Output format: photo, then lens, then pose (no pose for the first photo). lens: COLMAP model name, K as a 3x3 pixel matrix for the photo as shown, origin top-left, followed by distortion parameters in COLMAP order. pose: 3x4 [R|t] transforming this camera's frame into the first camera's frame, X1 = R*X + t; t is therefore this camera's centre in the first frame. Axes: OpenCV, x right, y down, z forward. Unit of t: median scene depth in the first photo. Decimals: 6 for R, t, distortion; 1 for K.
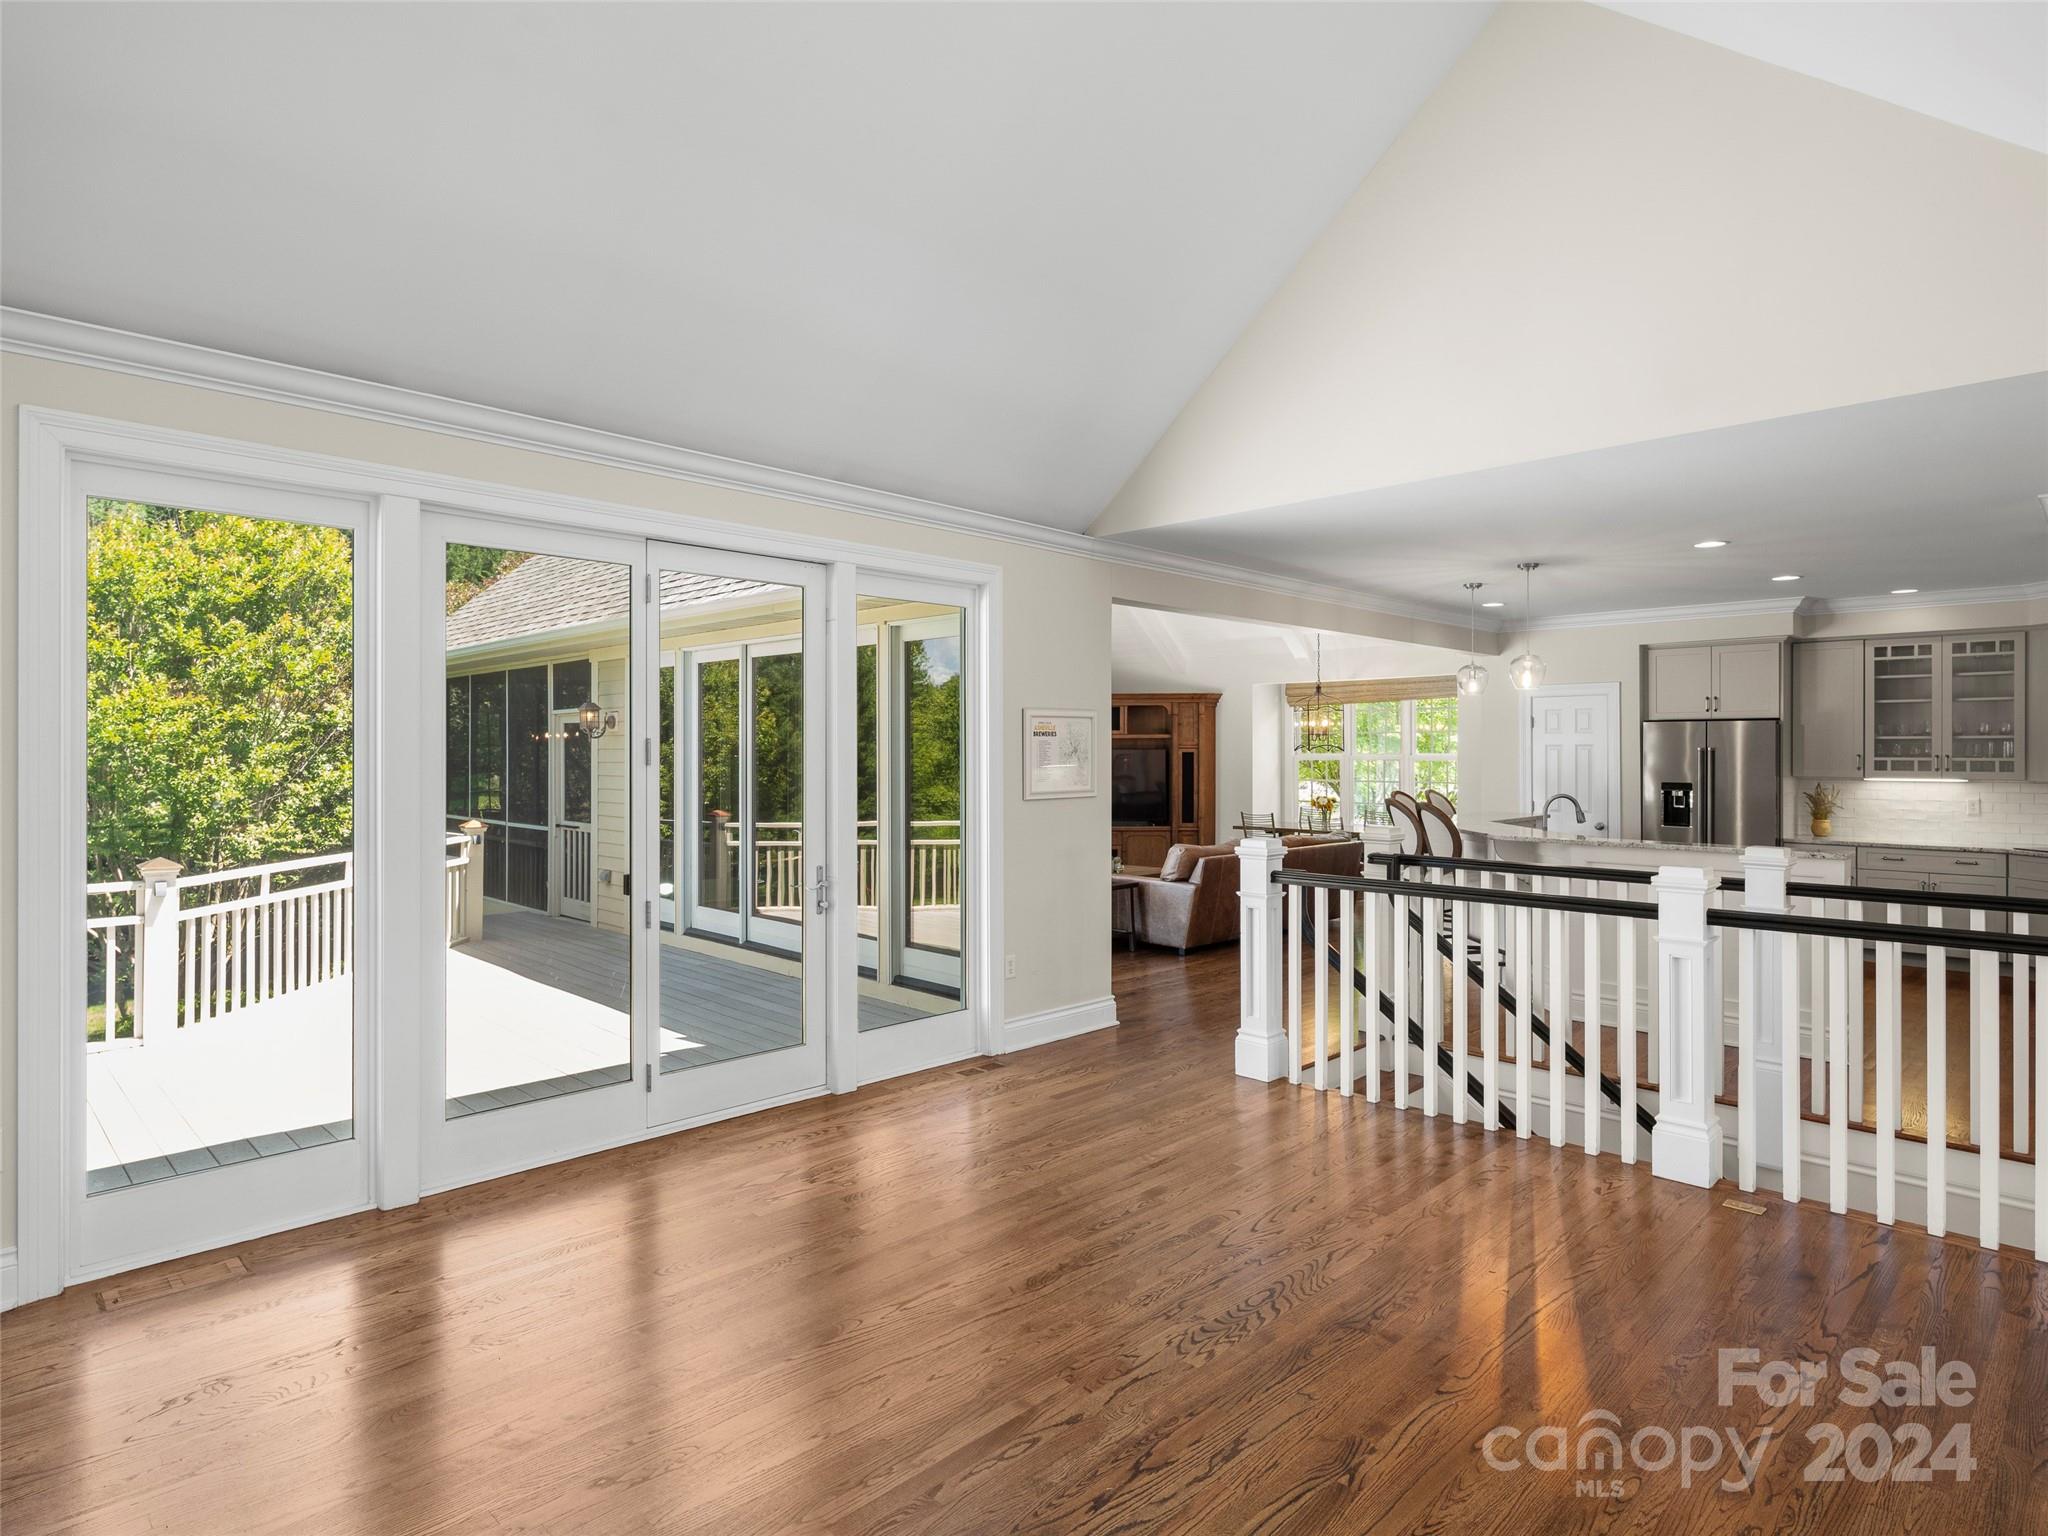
lens RADIAL K [[1127.8, 0, 969.4], [0, 1127.8, 742.1], [0, 0, 1]] dist [0.012154, -0.004304]
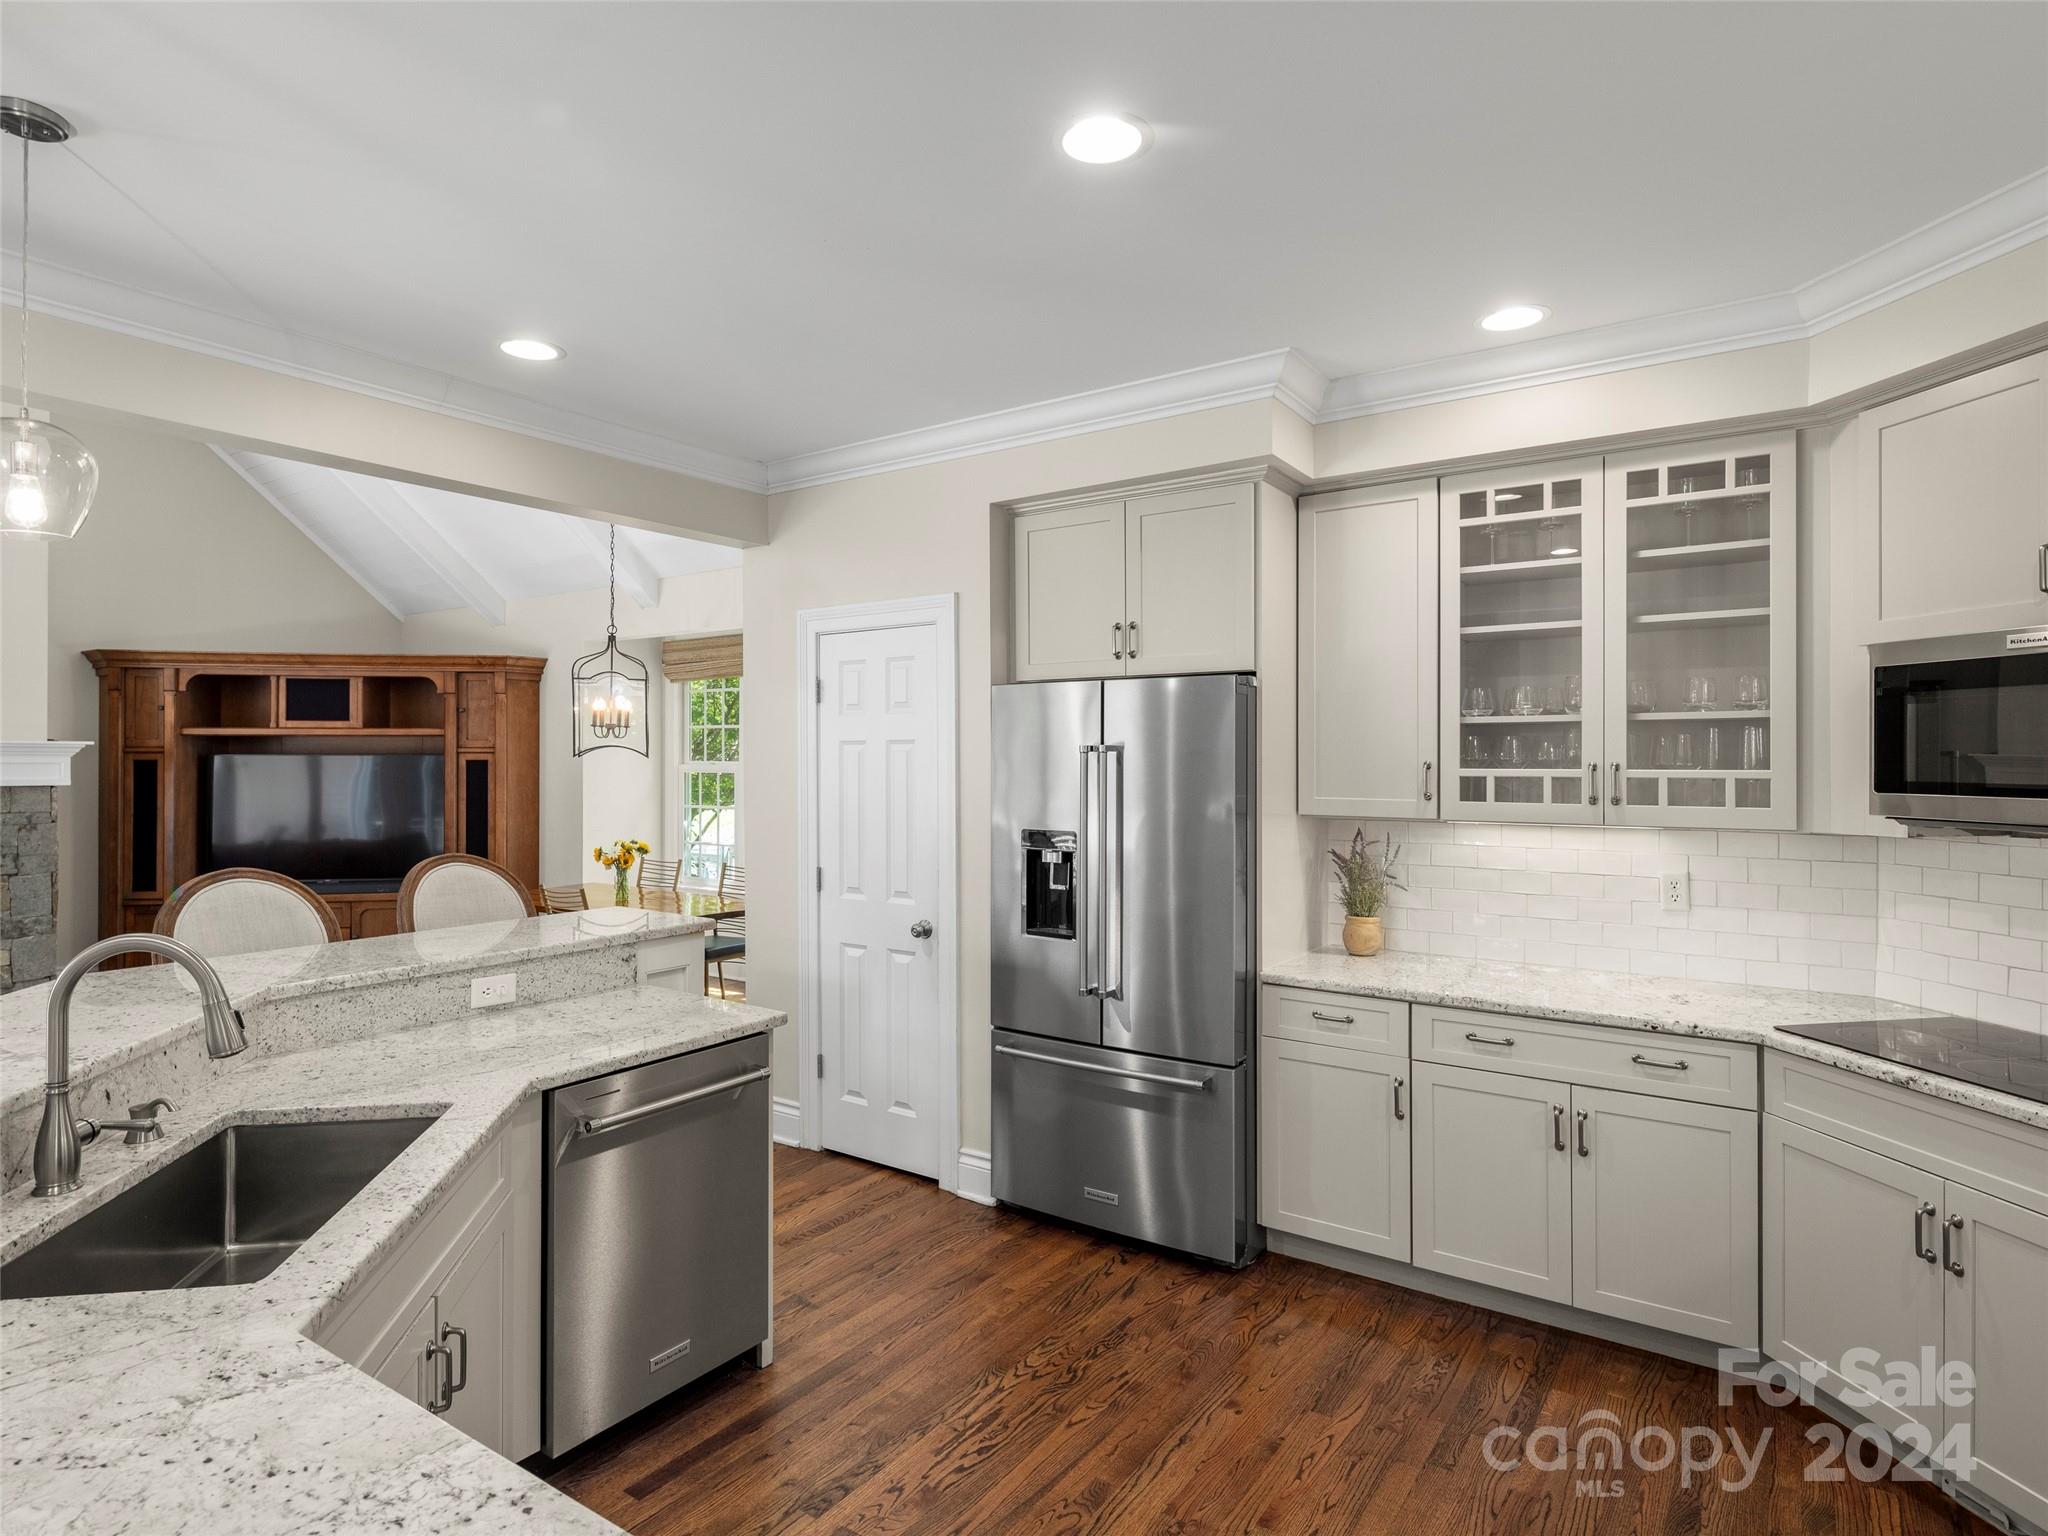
lens RADIAL K [[1127.8, 0, 1015.2], [0, 1127.8, 755.4], [0, 0, 1]] dist [0.012154, -0.004304]
pose [[0.976797, -0.005226, 0.214103, 0.557786], [0.003570, 0.999961, 0.008121, 0.004918], [-0.214137, -0.007168, 0.976777, 0.642794]]
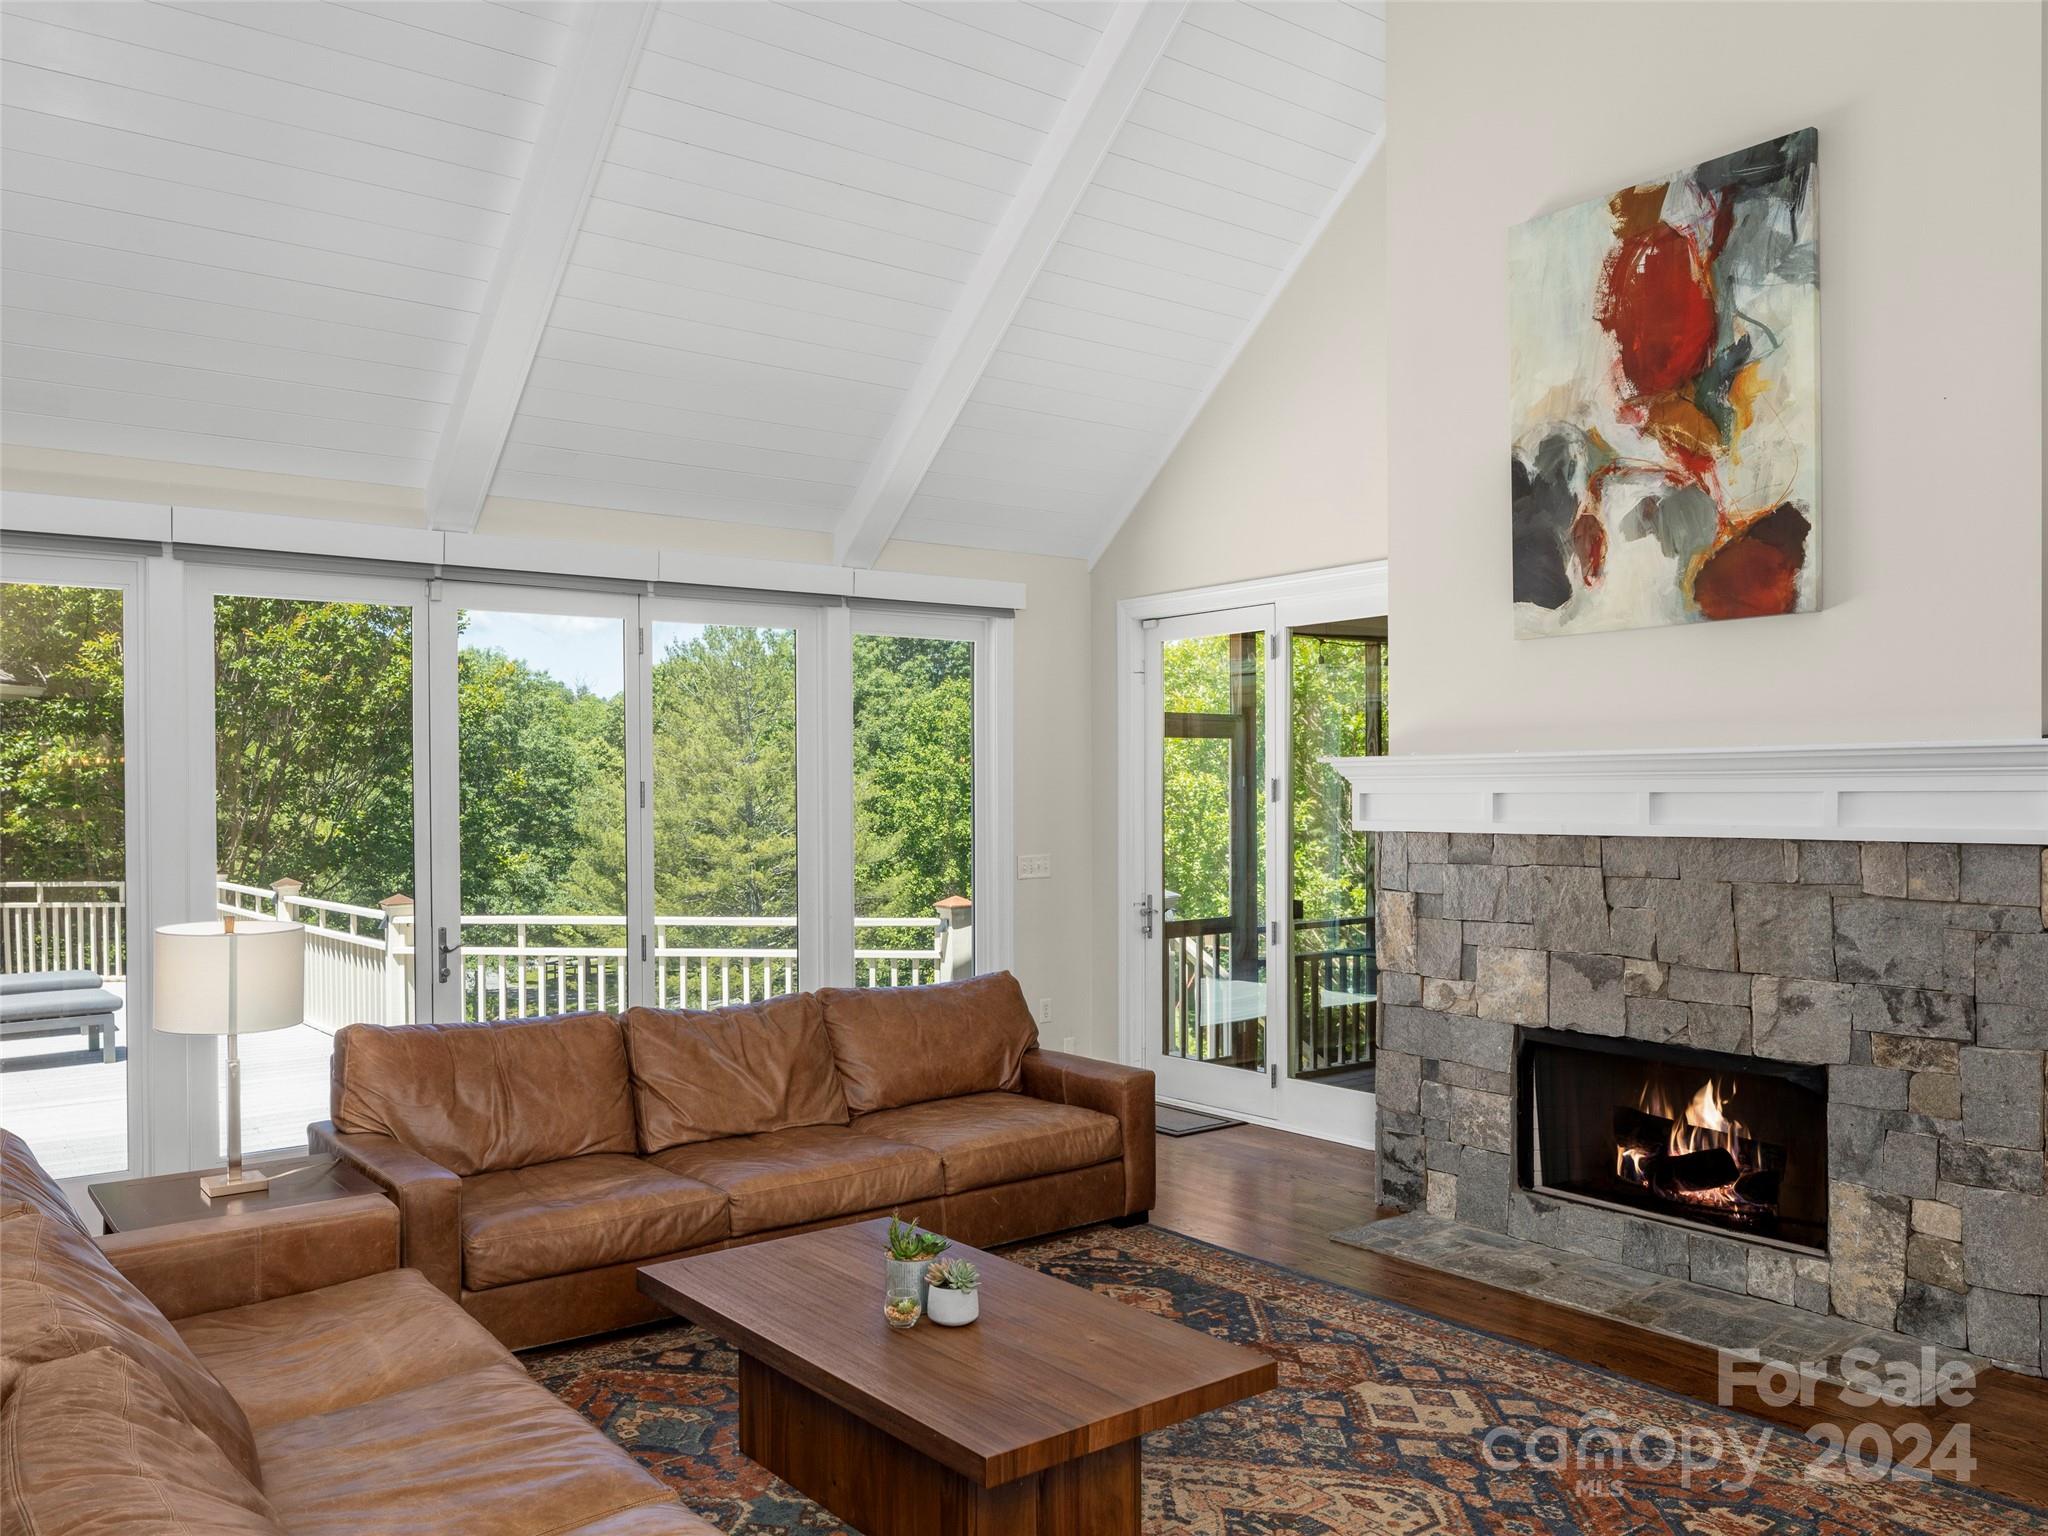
lens RADIAL K [[1598.1, 0, 995.0], [0, 1598.1, 796.4], [0, 0, 1]] dist [-0.004495, 0.005419]
pose [[-0.101790, -0.003331, -0.994800, 0.567929], [0.019494, 0.999796, -0.005342, 0.012764], [0.994615, -0.019937, -0.101704, 1.333853]]
